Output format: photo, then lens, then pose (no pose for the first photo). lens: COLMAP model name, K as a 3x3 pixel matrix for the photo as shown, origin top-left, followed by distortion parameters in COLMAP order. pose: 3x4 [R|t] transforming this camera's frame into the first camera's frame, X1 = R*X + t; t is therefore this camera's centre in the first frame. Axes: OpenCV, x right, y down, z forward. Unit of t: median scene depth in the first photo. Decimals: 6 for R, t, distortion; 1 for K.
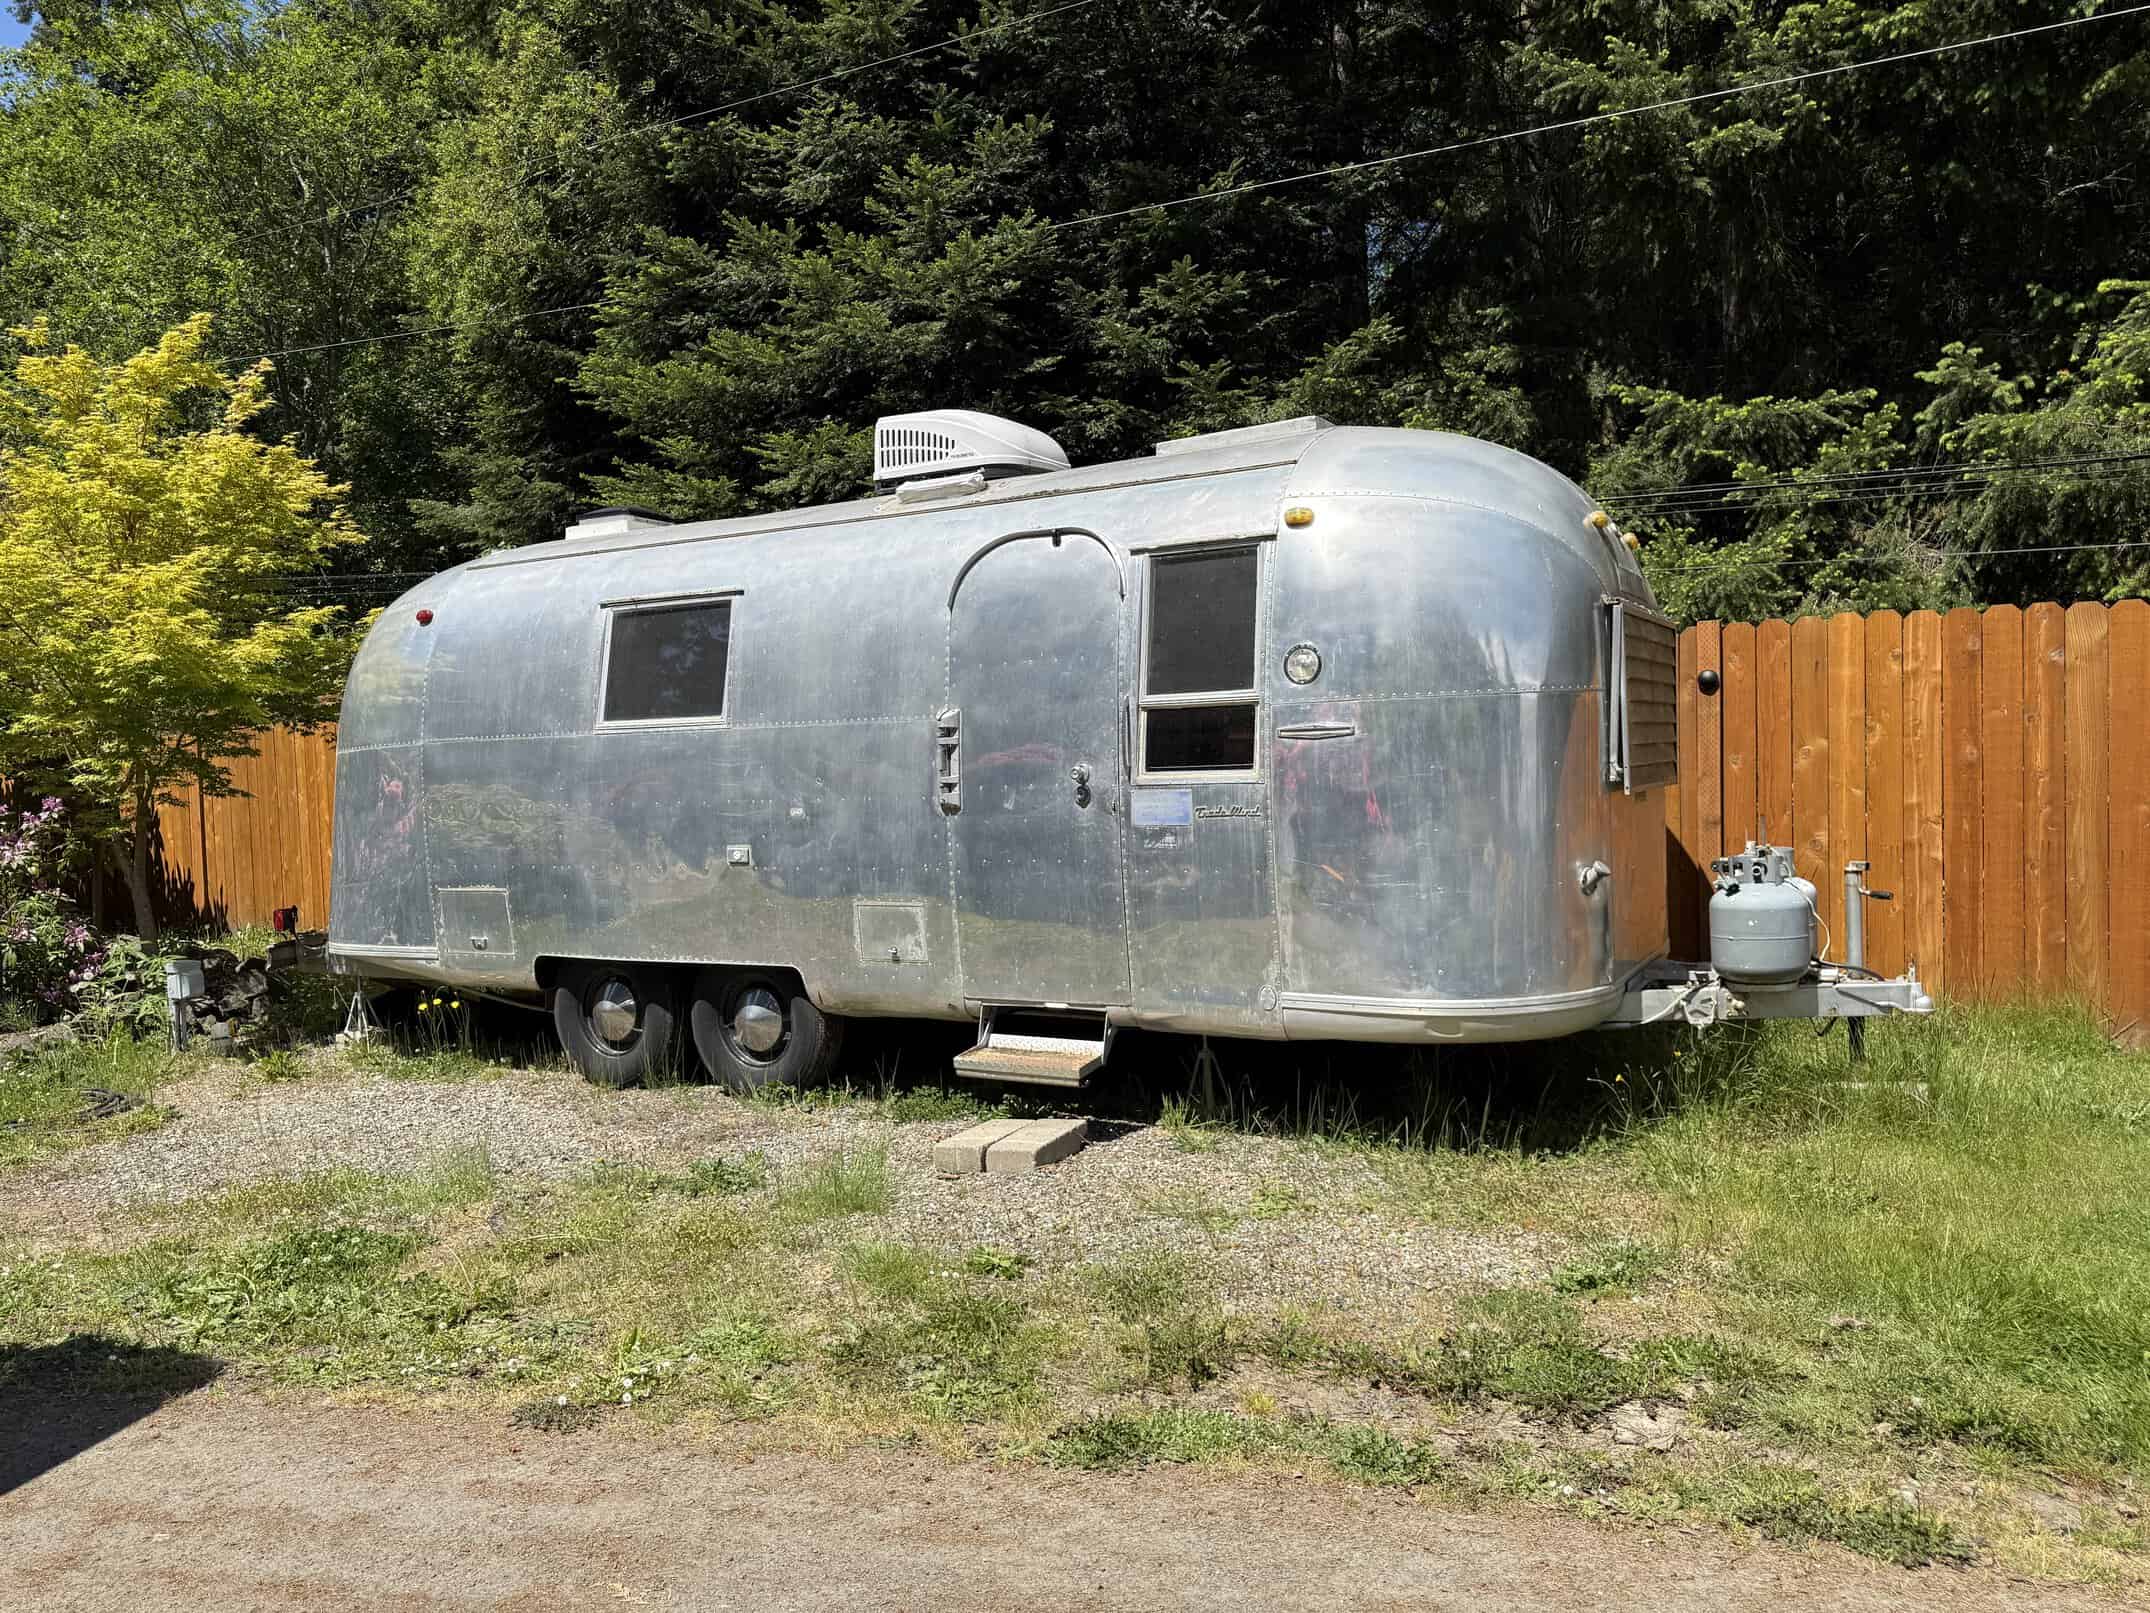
lens RADIAL K [[1524.4, 0, 1066.5], [0, 1524.4, 811.3], [0, 0, 1]] dist [0.047900, -0.057265]
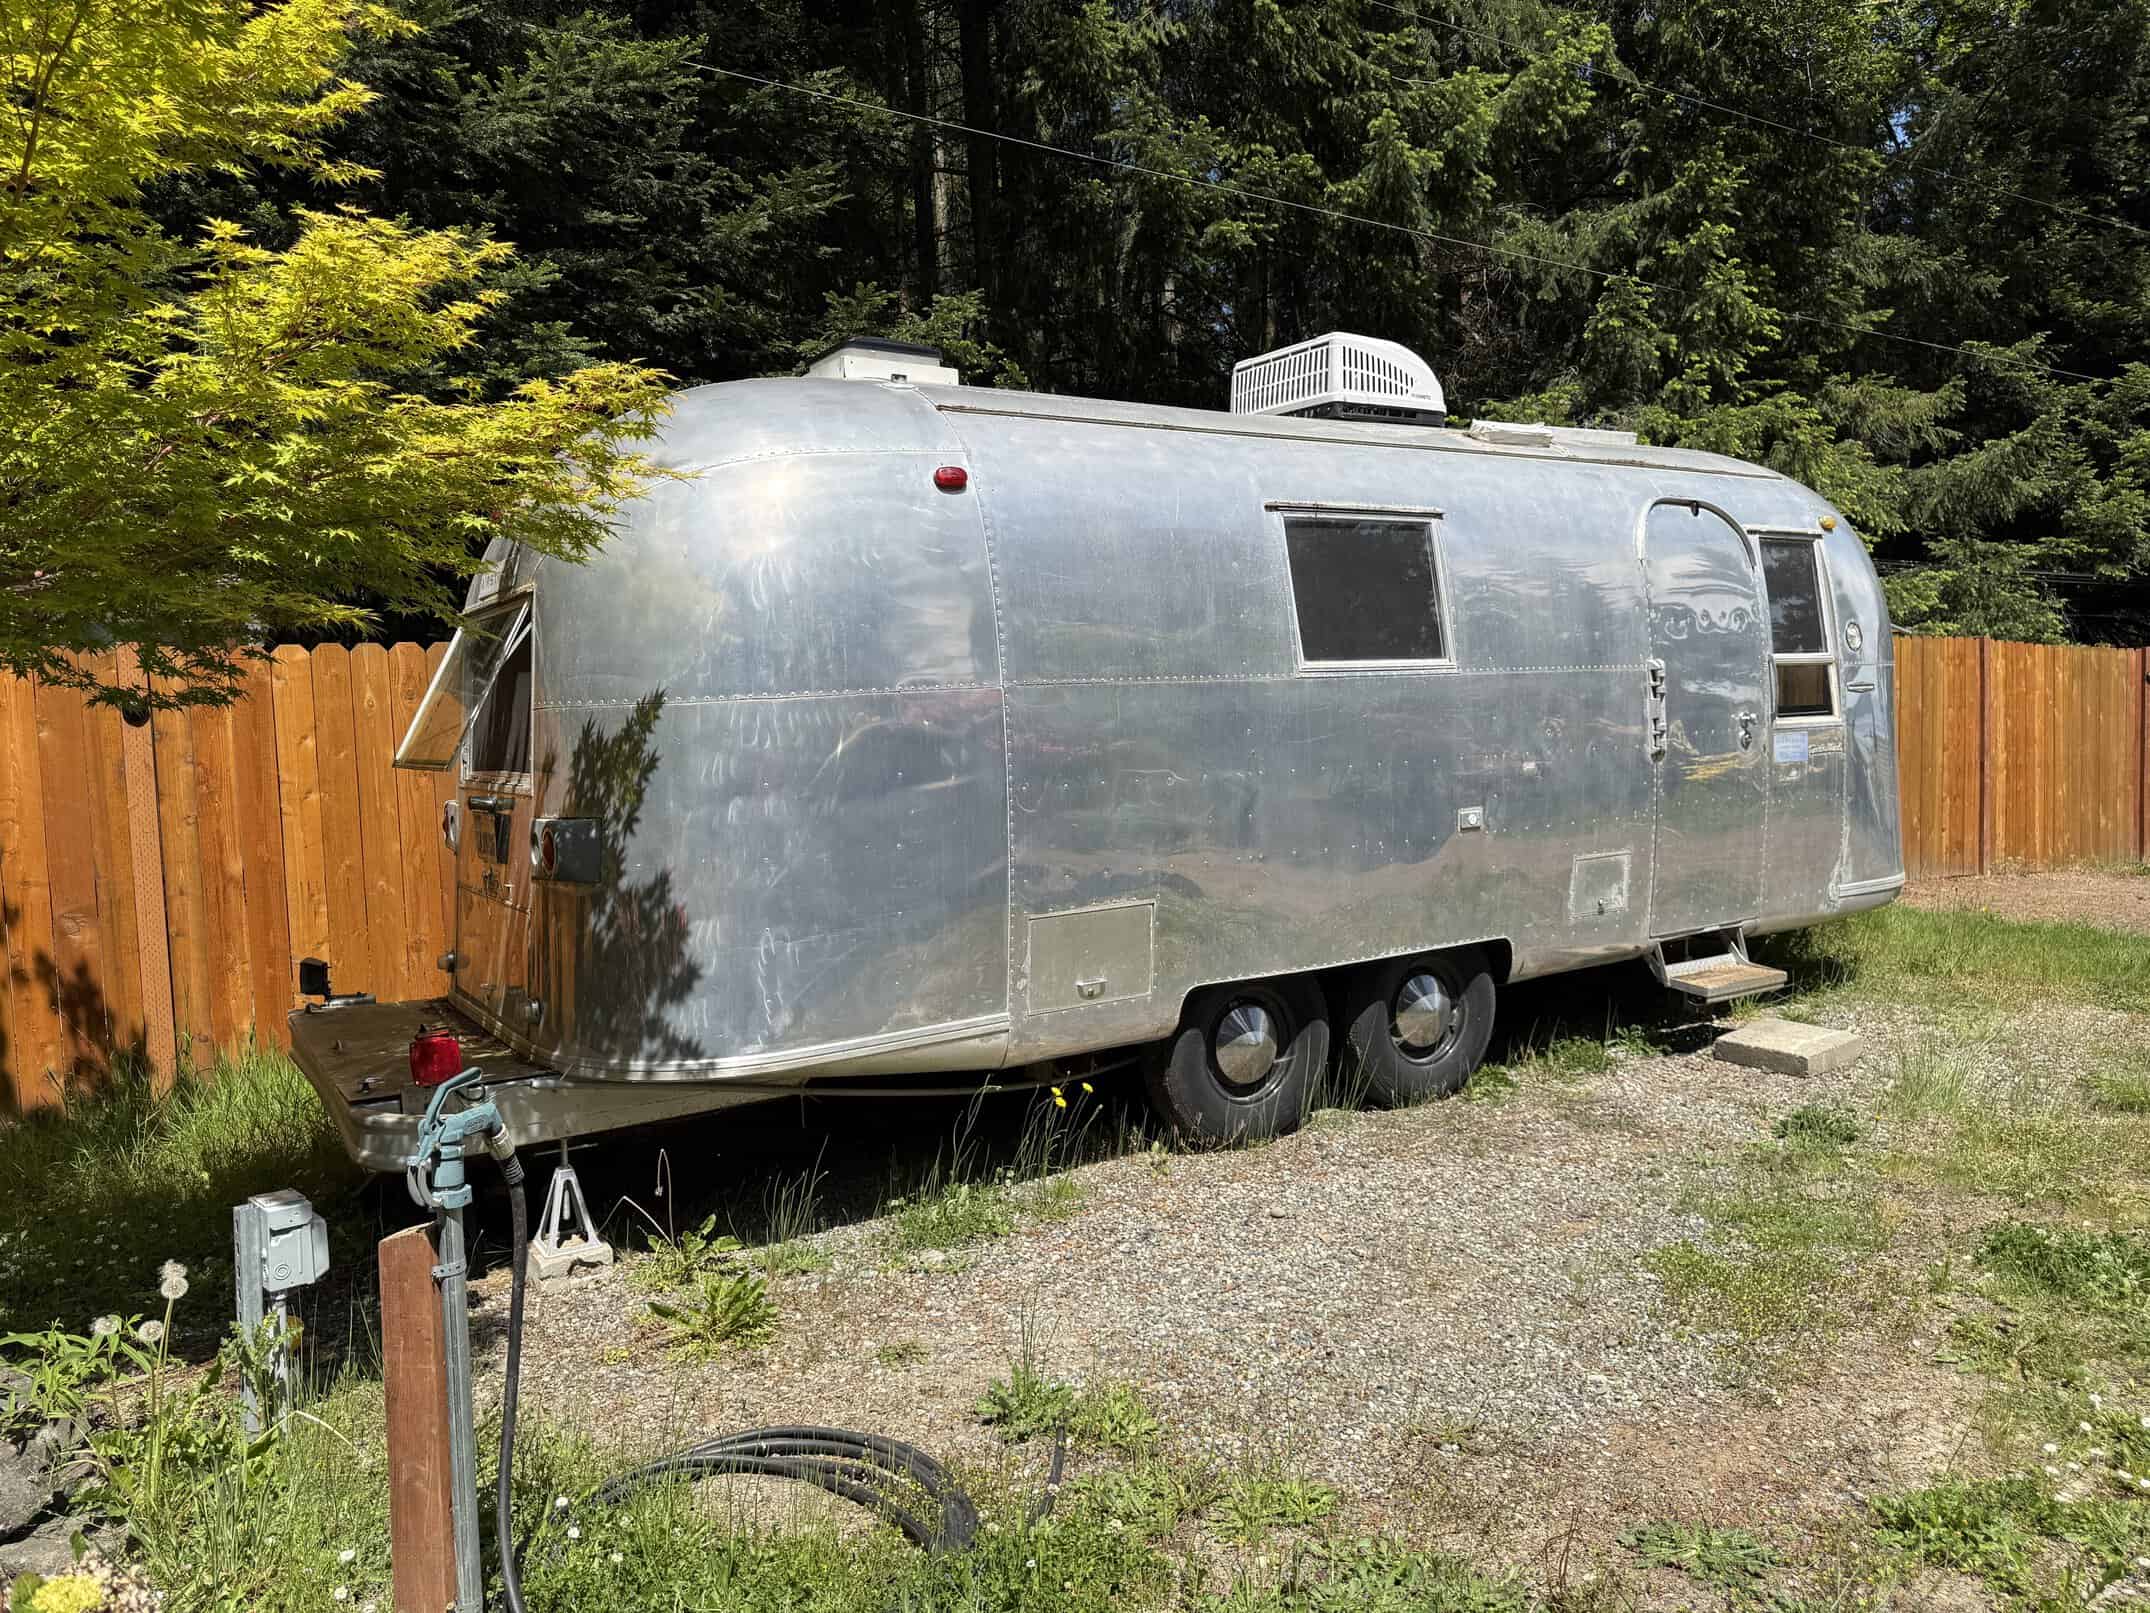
lens RADIAL K [[1525.7, 0, 1069.6], [0, 1525.7, 815.9], [0, 0, 1]] dist [0.039229, -0.040691]
pose [[0.477767, -0.052219, 0.876933, -1.042756], [0.044989, 0.998376, 0.034940, -0.013534], [-0.877334, 0.022759, 0.479340, 0.746371]]
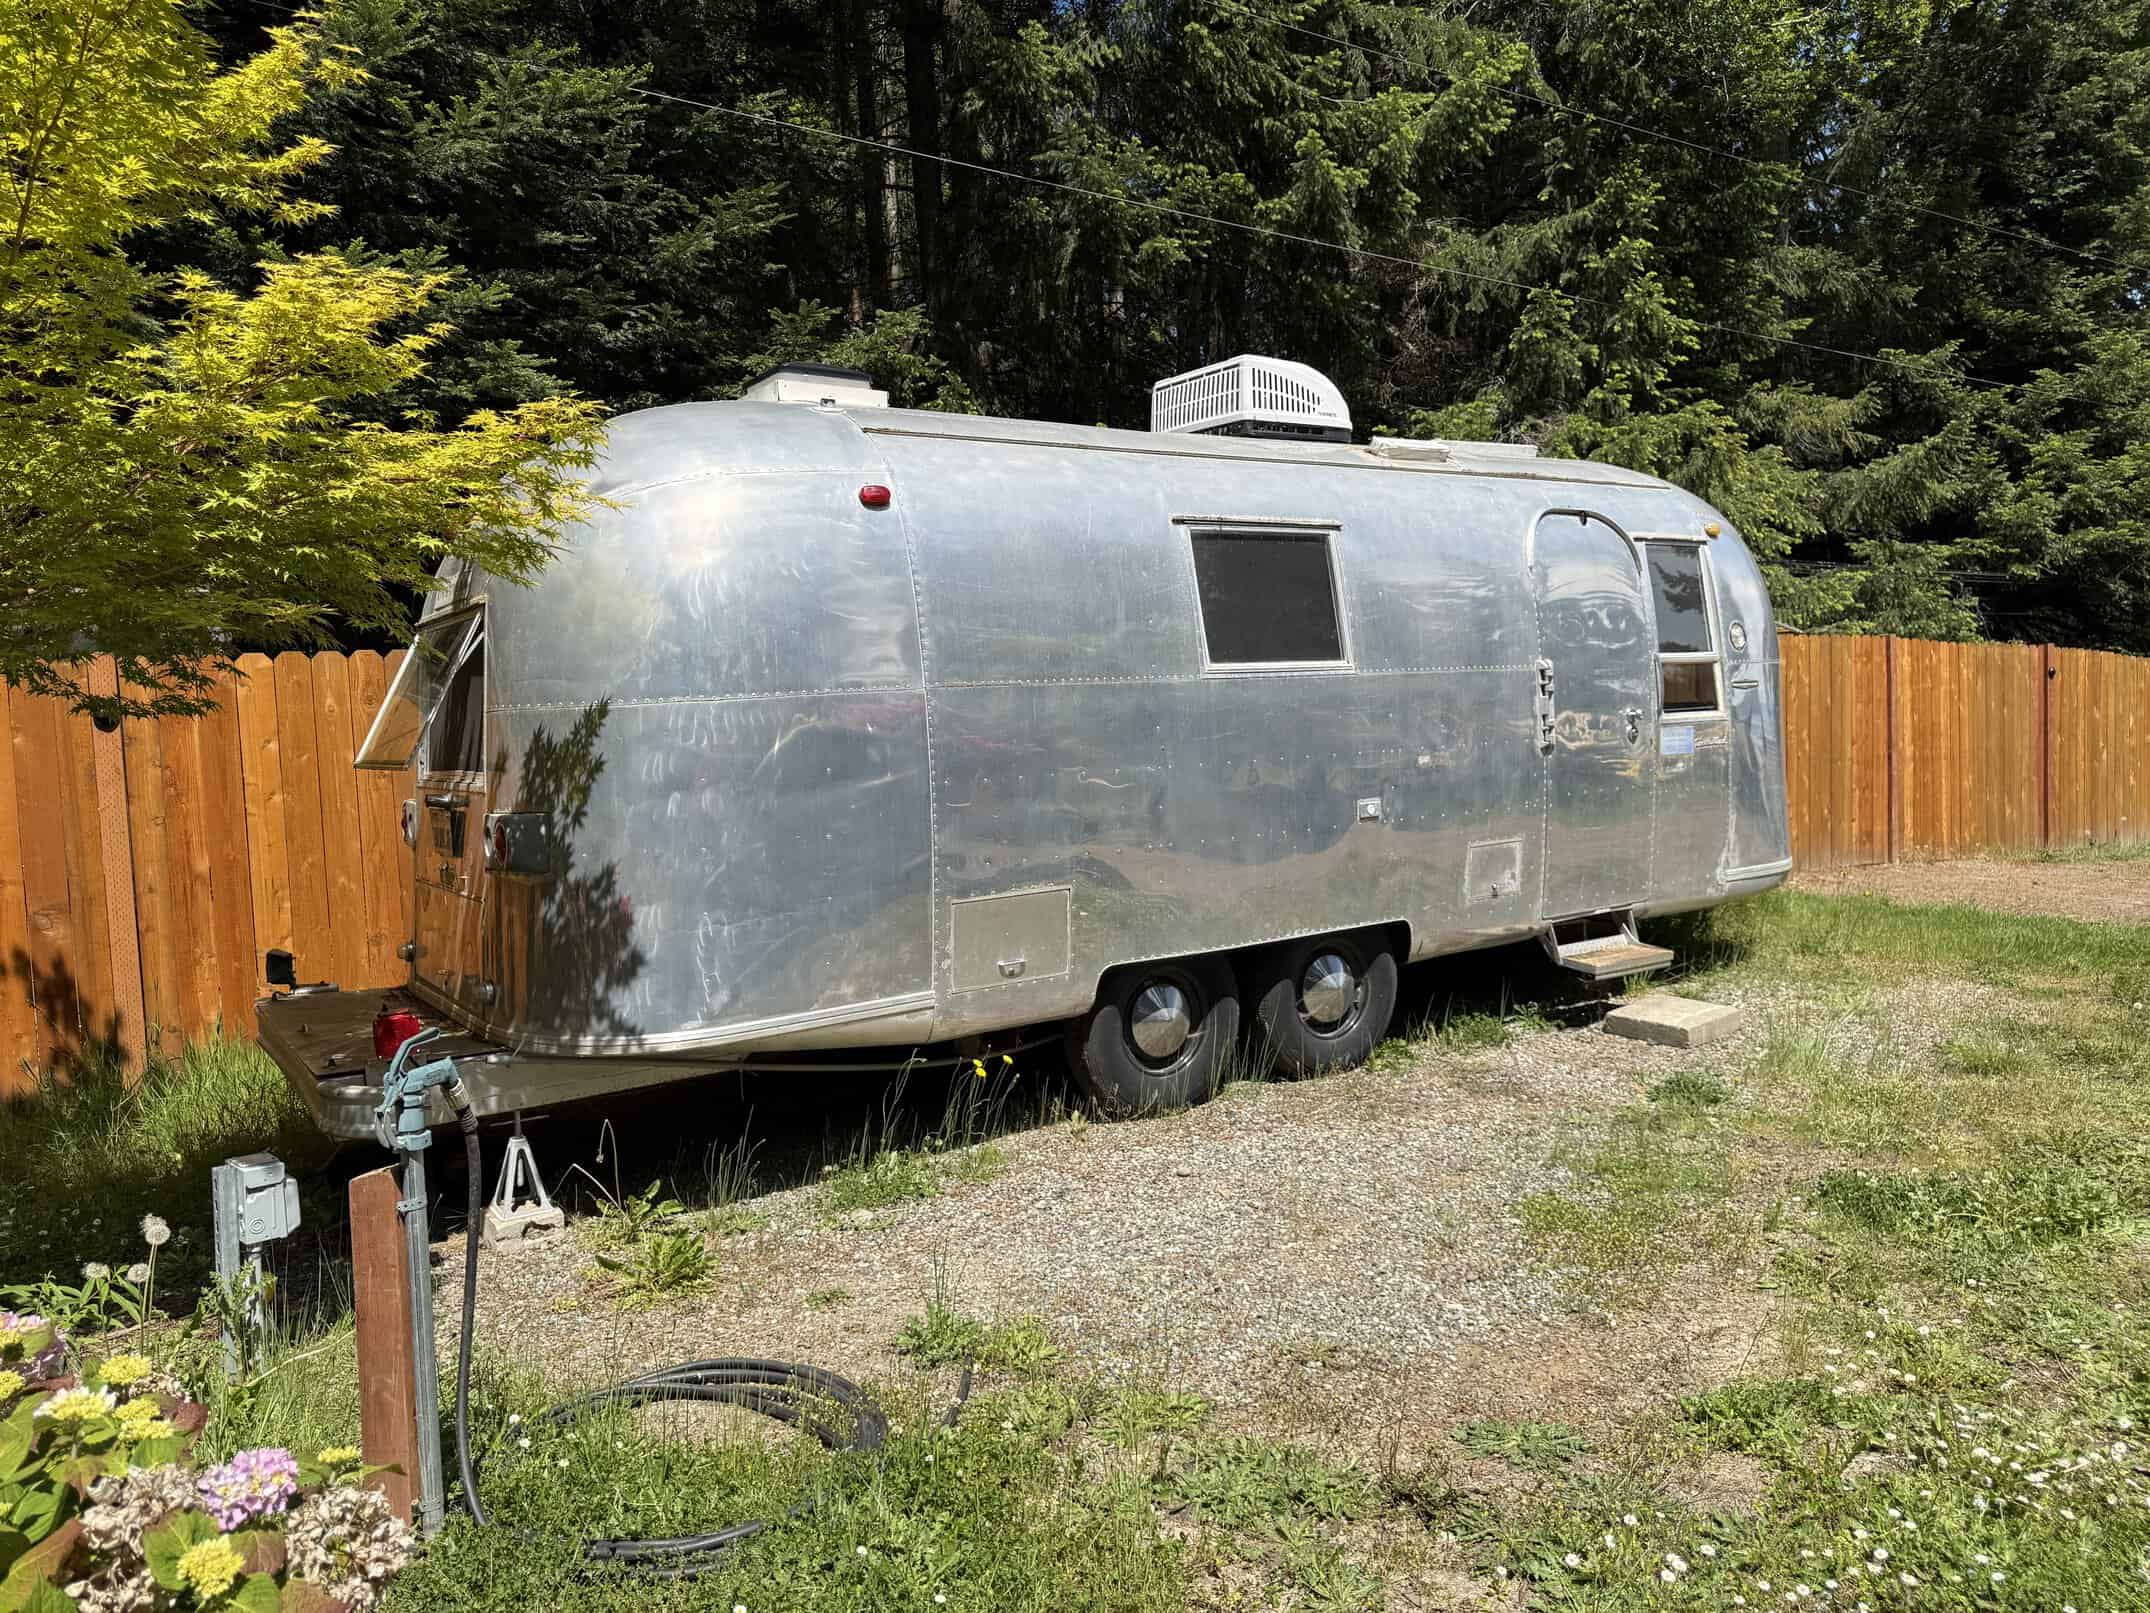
lens RADIAL K [[1524.4, 0, 1066.5], [0, 1524.4, 811.3], [0, 0, 1]] dist [0.047900, -0.057265]
pose [[0.457980, -0.052615, 0.887404, -1.081614], [0.052765, 0.998096, 0.031947, -0.009494], [-0.887395, 0.032193, 0.459884, 0.700561]]
